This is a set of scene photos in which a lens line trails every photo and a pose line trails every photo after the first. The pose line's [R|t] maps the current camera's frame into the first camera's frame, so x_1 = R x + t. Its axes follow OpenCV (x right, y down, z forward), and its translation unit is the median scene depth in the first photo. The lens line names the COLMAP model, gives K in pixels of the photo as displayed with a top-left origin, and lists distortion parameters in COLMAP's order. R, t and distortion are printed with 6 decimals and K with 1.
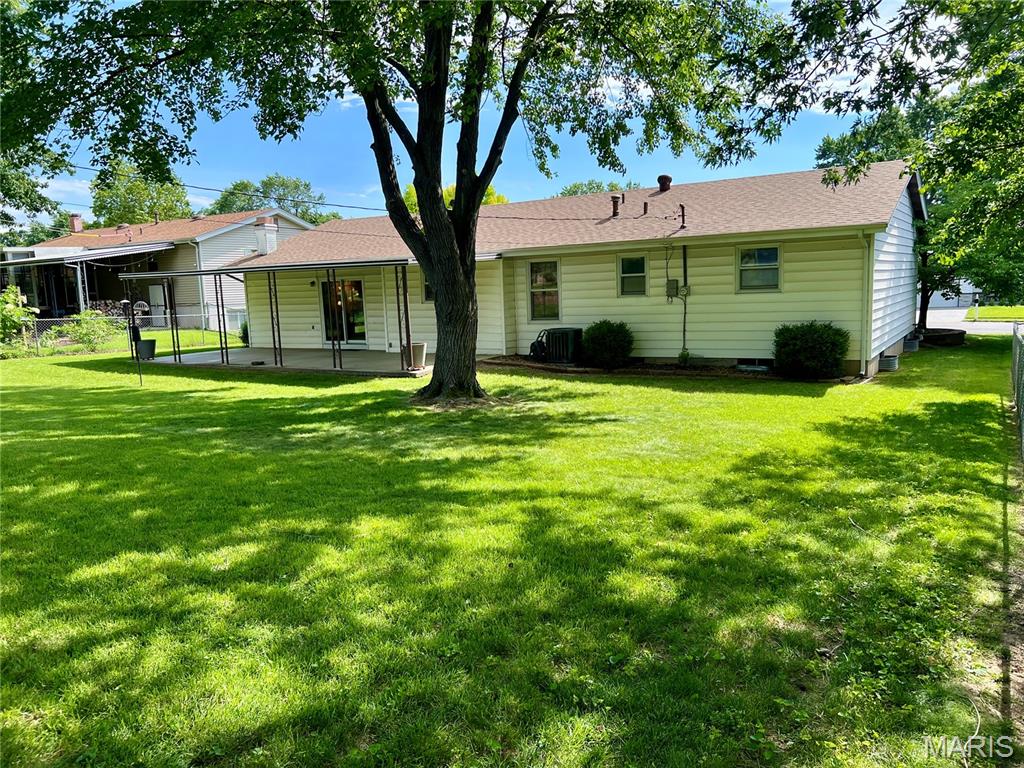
lens RADIAL K [[758.0, 0, 512.7], [0, 758.0, 381.7], [0, 0, 1]] dist [0.046136, -0.054597]
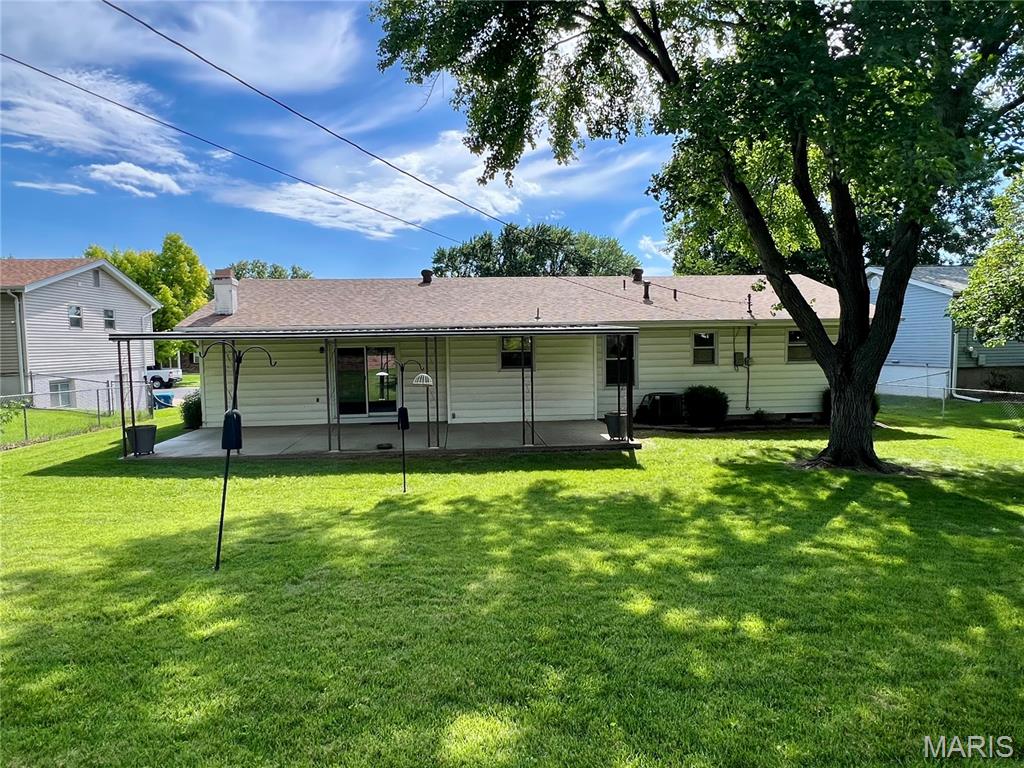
lens RADIAL K [[581.0, 0, 521.0], [0, 581.0, 372.9], [0, 0, 1]] dist [-0.020852, 0.005405]
pose [[0.805088, -0.011461, 0.593044, -0.618573], [0.062134, 0.995942, -0.065102, -0.058194], [-0.589892, 0.089261, 0.802534, 0.430077]]
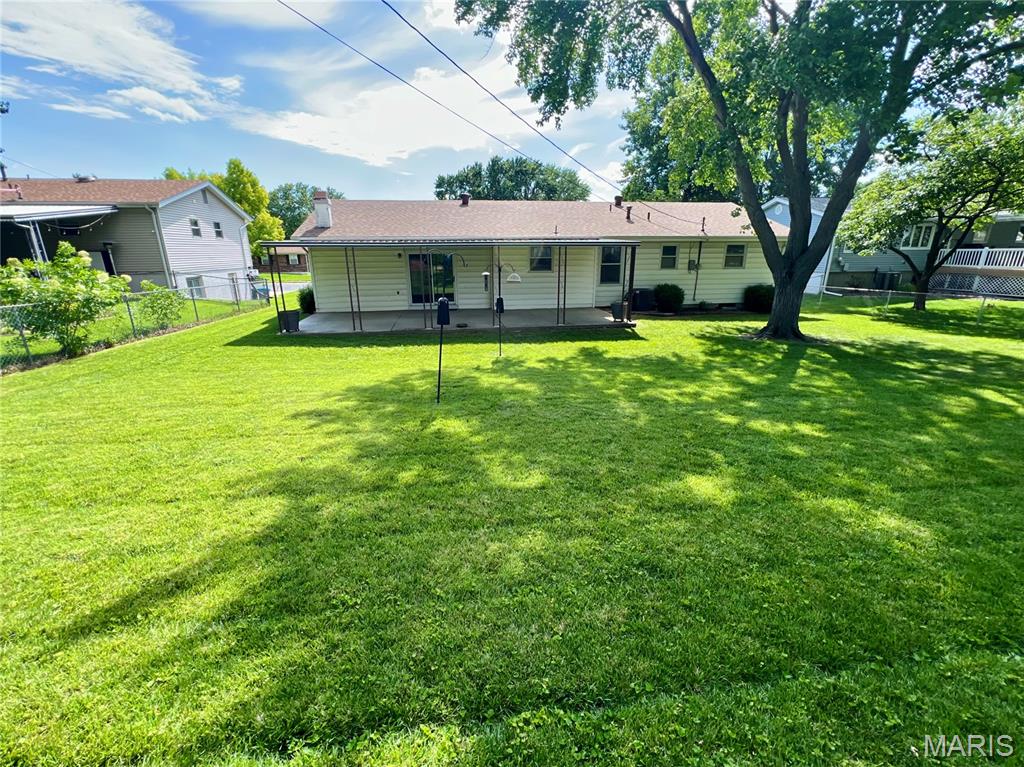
lens RADIAL K [[409.0, 0, 508.4], [0, 409.0, 373.7], [0, 0, 1]] dist [-0.002834, 0.000529]
pose [[0.769288, -0.157792, 0.619110, -0.731756], [0.059396, 0.982489, 0.176602, -0.064442], [-0.636135, -0.099085, 0.765189, 0.490292]]
